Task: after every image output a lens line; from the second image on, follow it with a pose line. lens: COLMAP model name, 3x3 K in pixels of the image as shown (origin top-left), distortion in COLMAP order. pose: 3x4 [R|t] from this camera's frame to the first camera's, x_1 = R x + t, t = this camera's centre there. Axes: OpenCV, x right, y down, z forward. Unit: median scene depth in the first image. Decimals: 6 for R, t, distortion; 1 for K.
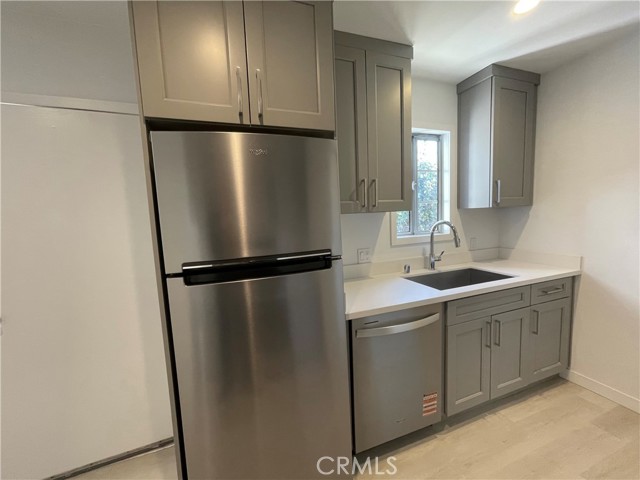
lens RADIAL K [[260.2, 0, 321.8], [0, 260.2, 243.7], [0, 0, 1]] dist [-0.001792, -0.000299]
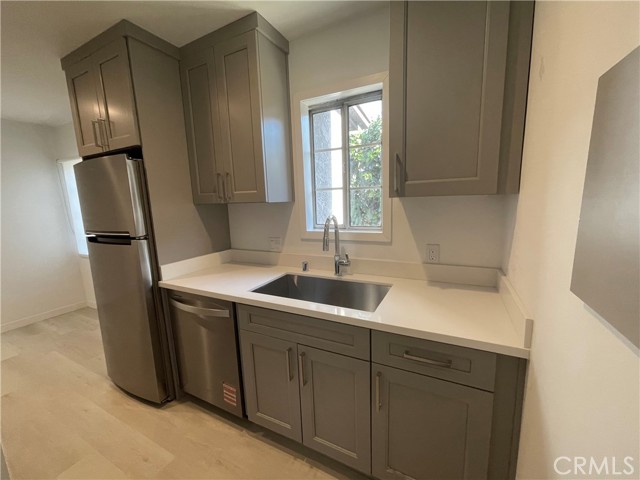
lens RADIAL K [[260.2, 0, 323.4], [0, 260.2, 244.1], [0, 0, 1]] dist [-0.001792, -0.000299]
pose [[0.676730, 0.141813, -0.722444, 1.023933], [-0.073642, 0.989391, 0.125231, -0.096994], [0.732539, -0.031546, 0.679994, 0.454366]]
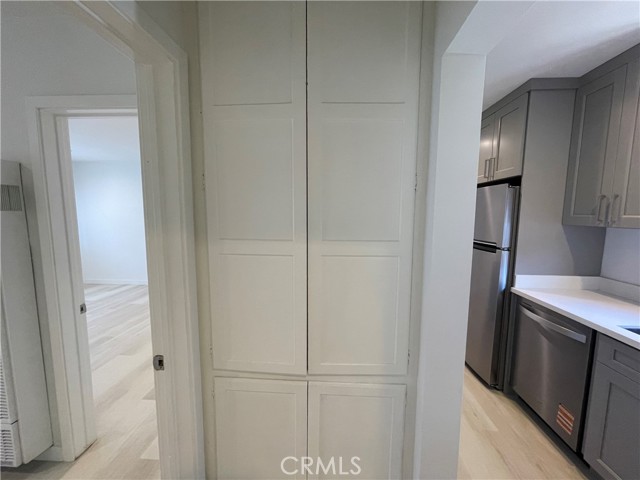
lens RADIAL K [[260.2, 0, 317.9], [0, 260.2, 239.8], [0, 0, 1]] dist [-0.001792, -0.000299]
pose [[-0.416795, 0.135784, -0.898802, 1.260474], [-0.083406, 0.978896, 0.186562, -0.136640], [0.905166, 0.152724, -0.396674, 0.324792]]
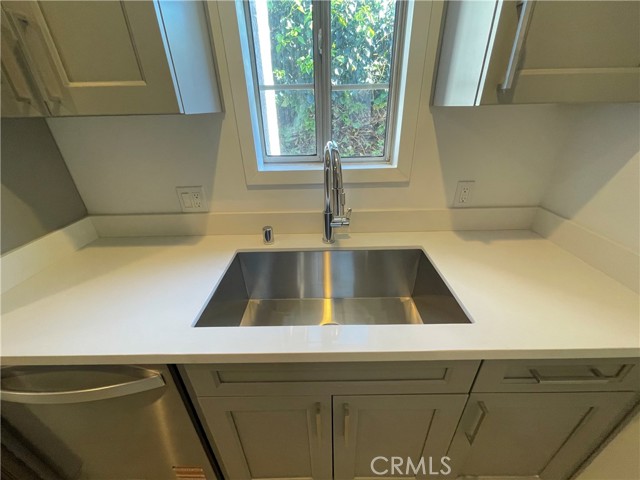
lens RADIAL K [[260.2, 0, 324.6], [0, 260.2, 242.0], [0, 0, 1]] dist [-0.001792, -0.000299]
pose [[0.933560, 0.182439, -0.308515, 0.611879], [-0.053834, 0.922370, 0.382539, -0.096856], [0.354355, -0.340515, 0.870909, 0.594229]]
